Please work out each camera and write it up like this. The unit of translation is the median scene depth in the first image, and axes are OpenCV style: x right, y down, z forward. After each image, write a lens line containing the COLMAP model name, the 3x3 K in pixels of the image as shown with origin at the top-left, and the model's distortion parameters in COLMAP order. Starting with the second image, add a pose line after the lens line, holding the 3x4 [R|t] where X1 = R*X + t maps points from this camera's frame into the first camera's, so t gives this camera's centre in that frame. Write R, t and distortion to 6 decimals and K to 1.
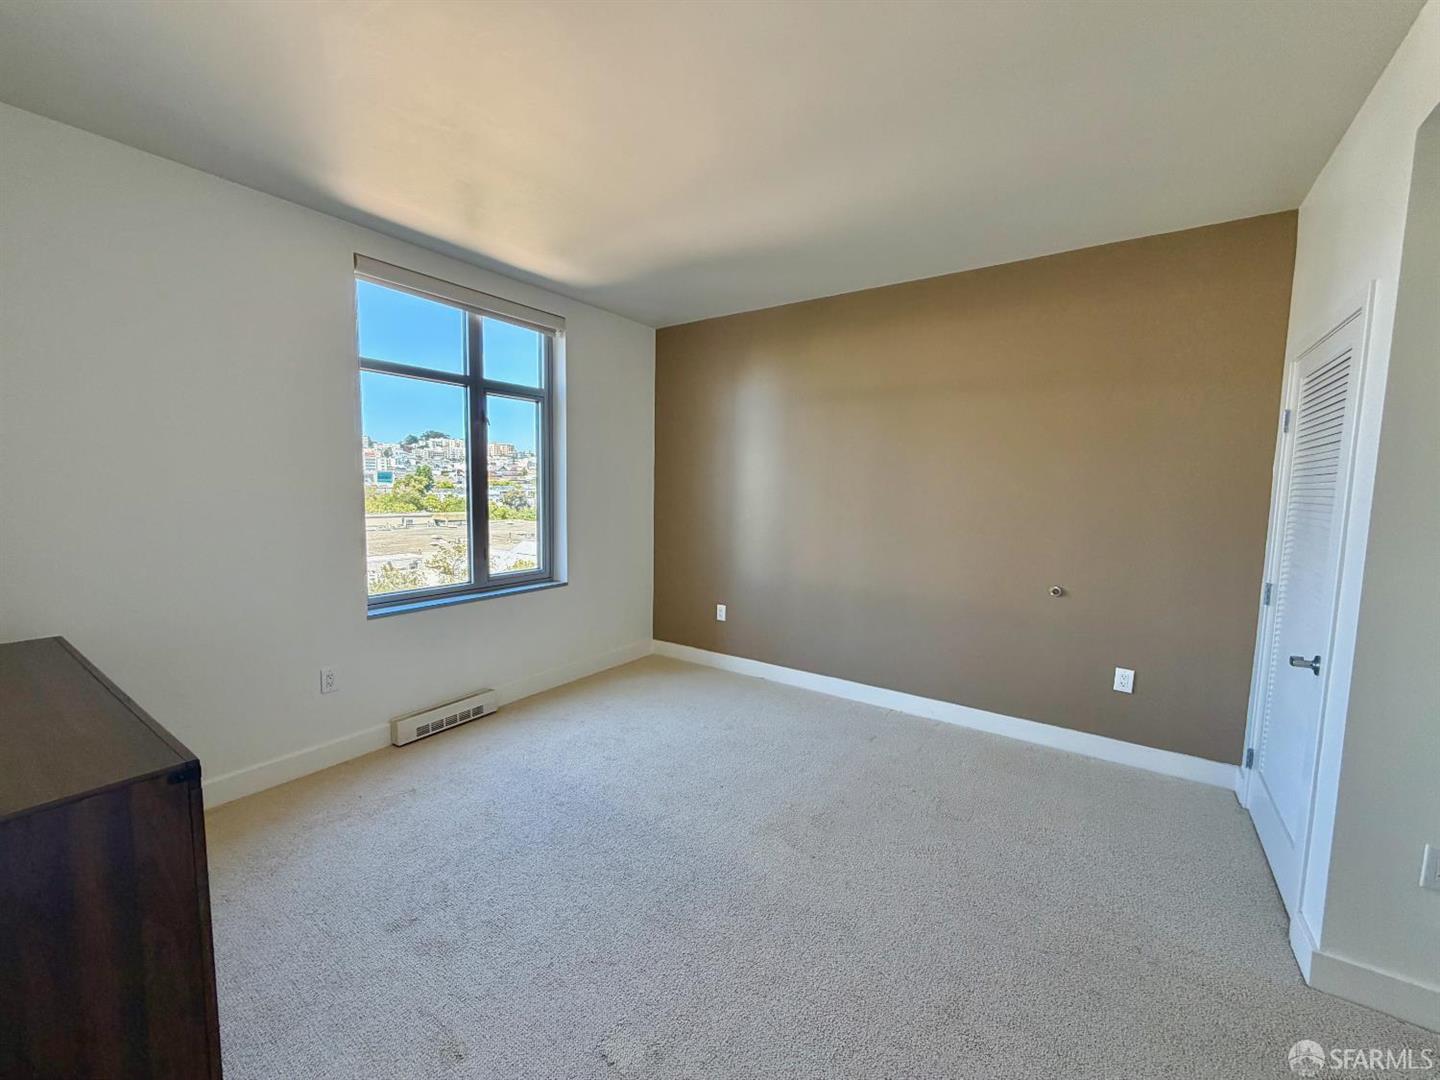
lens RADIAL K [[582.8, 0, 720.0], [0, 582.8, 540.0], [0, 0, 1]] dist [-0.005244, 0.000453]
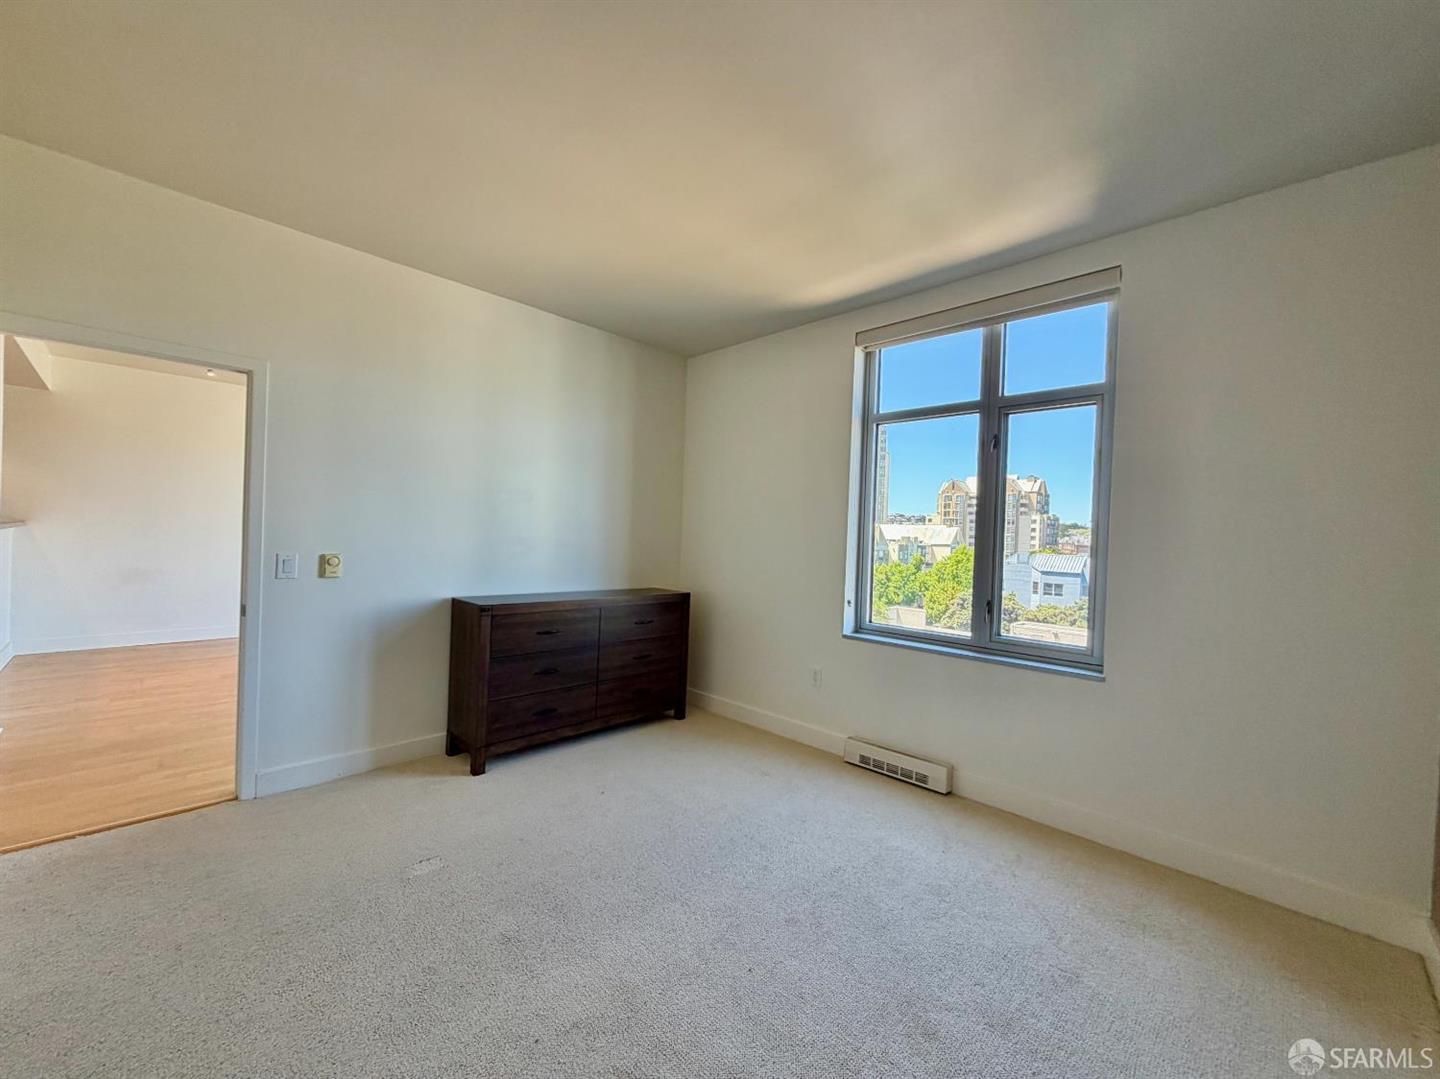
lens RADIAL K [[582.8, 0, 720.0], [0, 582.8, 539.5], [0, 0, 1]] dist [-0.005244, 0.000453]
pose [[-0.184056, -0.016537, -0.982777, 0.503833], [-0.127521, 0.991810, 0.007193, -0.030166], [0.974609, 0.126648, -0.184658, 0.816552]]
